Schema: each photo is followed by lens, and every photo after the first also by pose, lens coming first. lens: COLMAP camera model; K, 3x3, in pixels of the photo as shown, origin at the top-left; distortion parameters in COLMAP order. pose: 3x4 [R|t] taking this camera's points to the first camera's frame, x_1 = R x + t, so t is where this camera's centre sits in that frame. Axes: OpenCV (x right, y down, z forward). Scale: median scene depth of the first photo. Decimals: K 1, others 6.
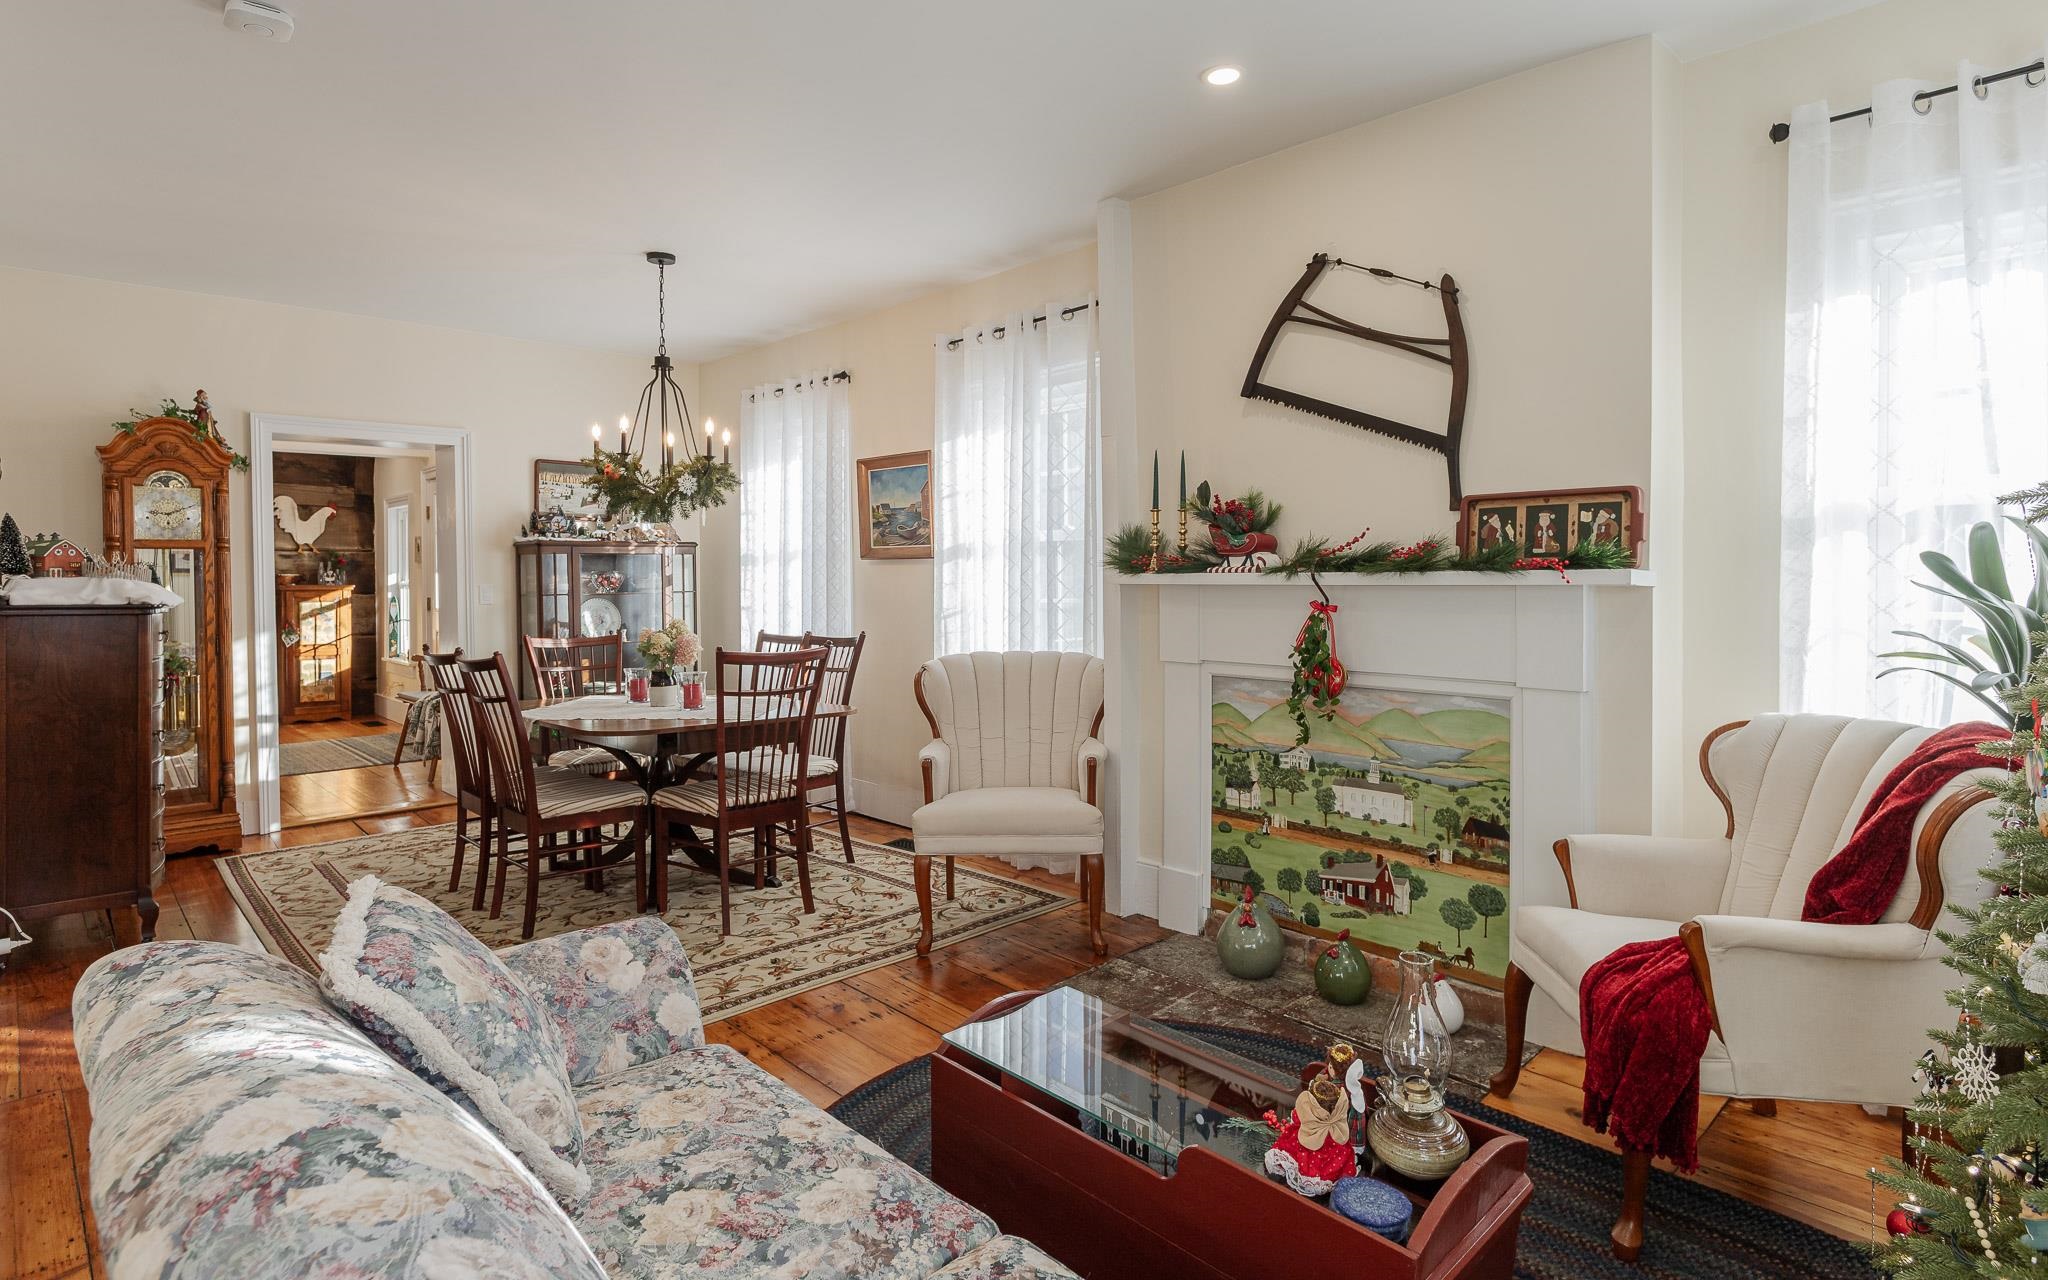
lens RADIAL K [[1068.0, 0, 1015.2], [0, 1068.0, 587.8], [0, 0, 1]] dist [-0.012481, 0.000166]
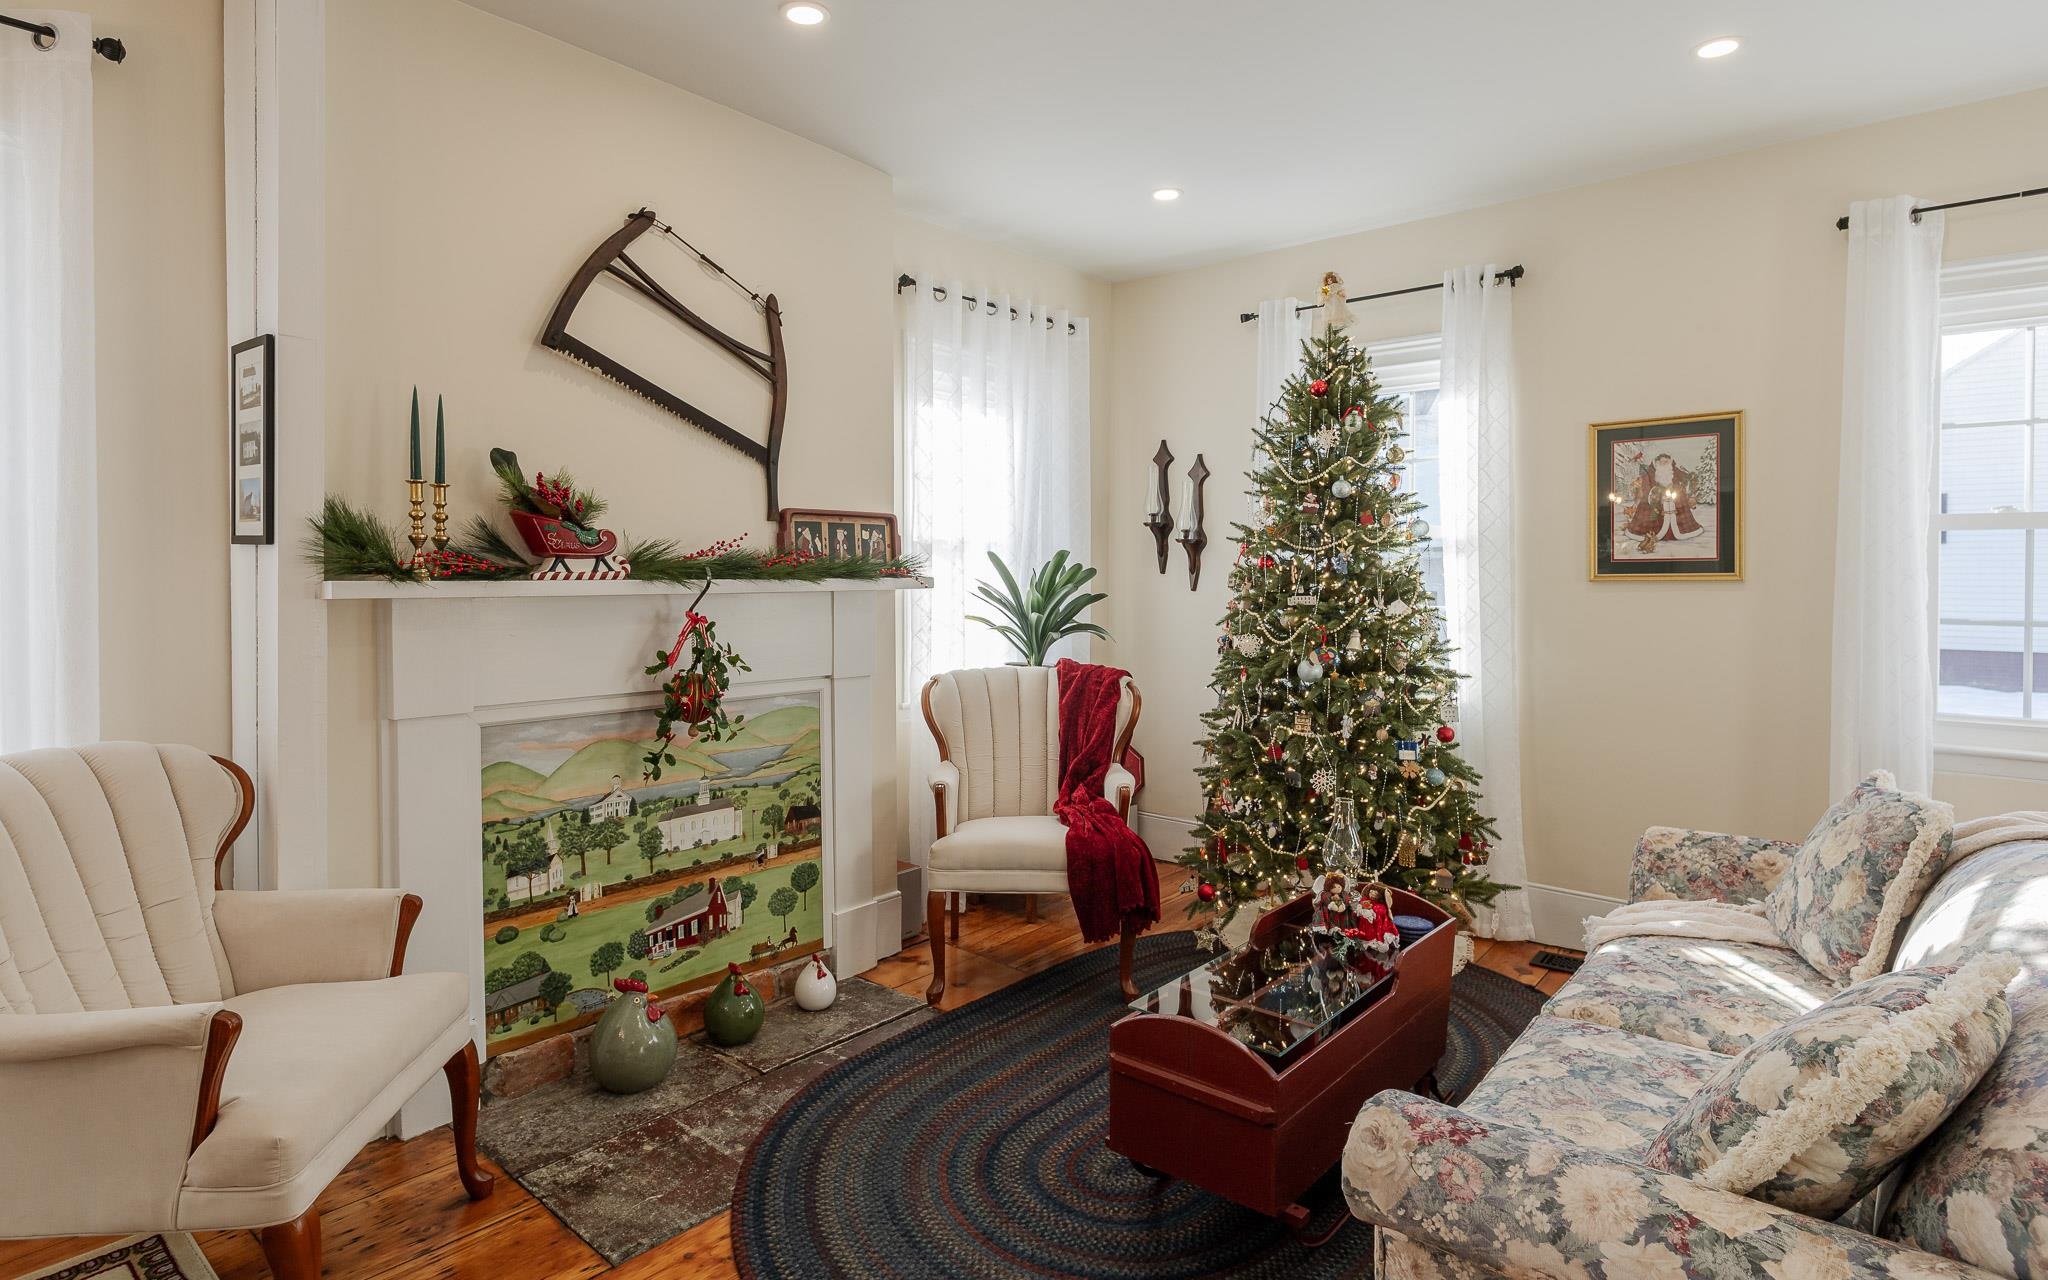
lens RADIAL K [[1068.0, 0, 1018.5], [0, 1068.0, 579.9], [0, 0, 1]] dist [-0.012481, 0.000166]
pose [[-0.124698, -0.003126, 0.992190, -0.623656], [0.010261, 0.999937, 0.004440, -0.015264], [-0.992142, 0.010735, -0.124658, 0.838918]]
